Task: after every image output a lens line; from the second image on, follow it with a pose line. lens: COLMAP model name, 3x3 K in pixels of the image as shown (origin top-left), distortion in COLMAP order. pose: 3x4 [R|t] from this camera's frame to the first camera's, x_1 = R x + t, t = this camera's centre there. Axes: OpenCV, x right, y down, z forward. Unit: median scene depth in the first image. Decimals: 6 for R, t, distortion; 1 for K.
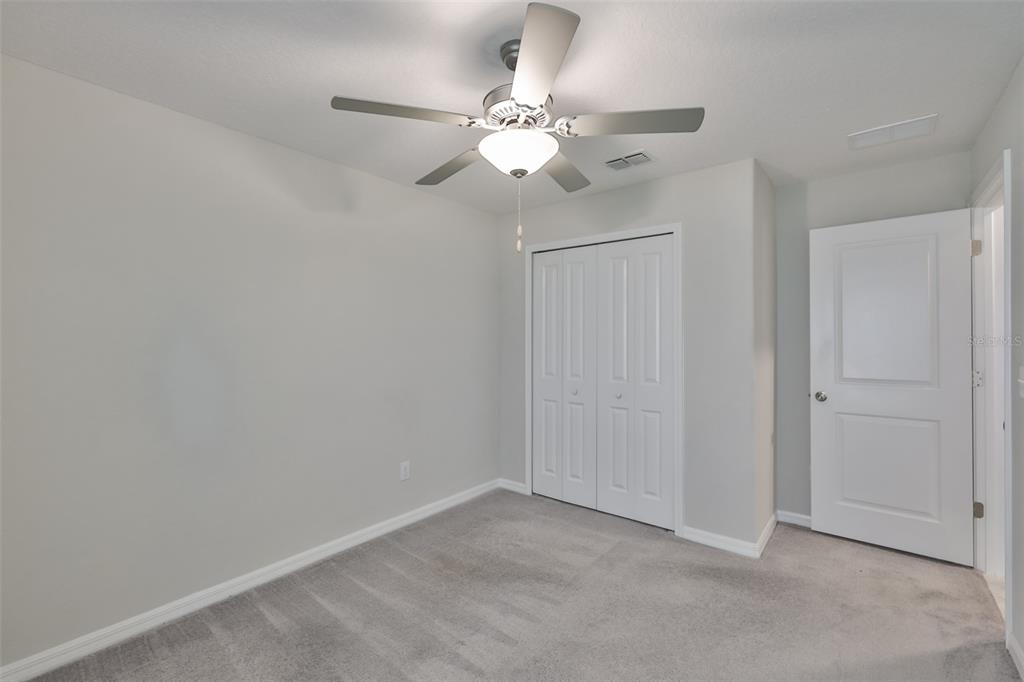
lens RADIAL K [[445.7, 0, 505.2], [0, 445.7, 341.1], [0, 0, 1]] dist [-0.000721, -0.000097]
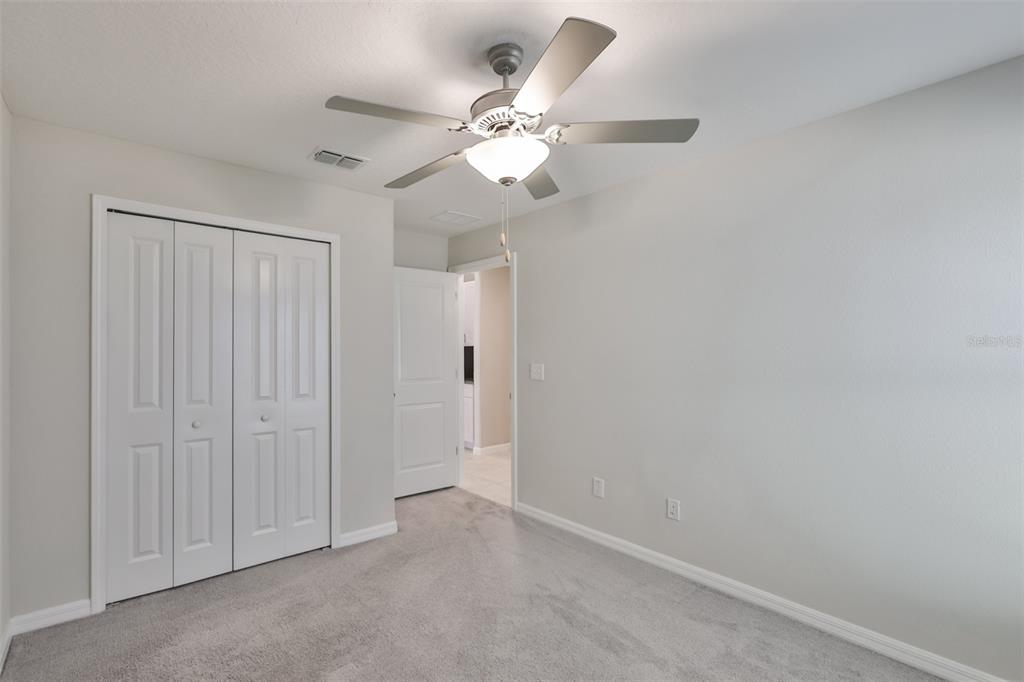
lens RADIAL K [[445.7, 0, 505.2], [0, 445.7, 341.1], [0, 0, 1]] dist [-0.000721, -0.000097]
pose [[0.223720, 0.013165, 0.974564, -0.512123], [0.007194, 0.999859, -0.015159, -0.005748], [-0.974627, 0.010403, 0.223594, 0.416076]]
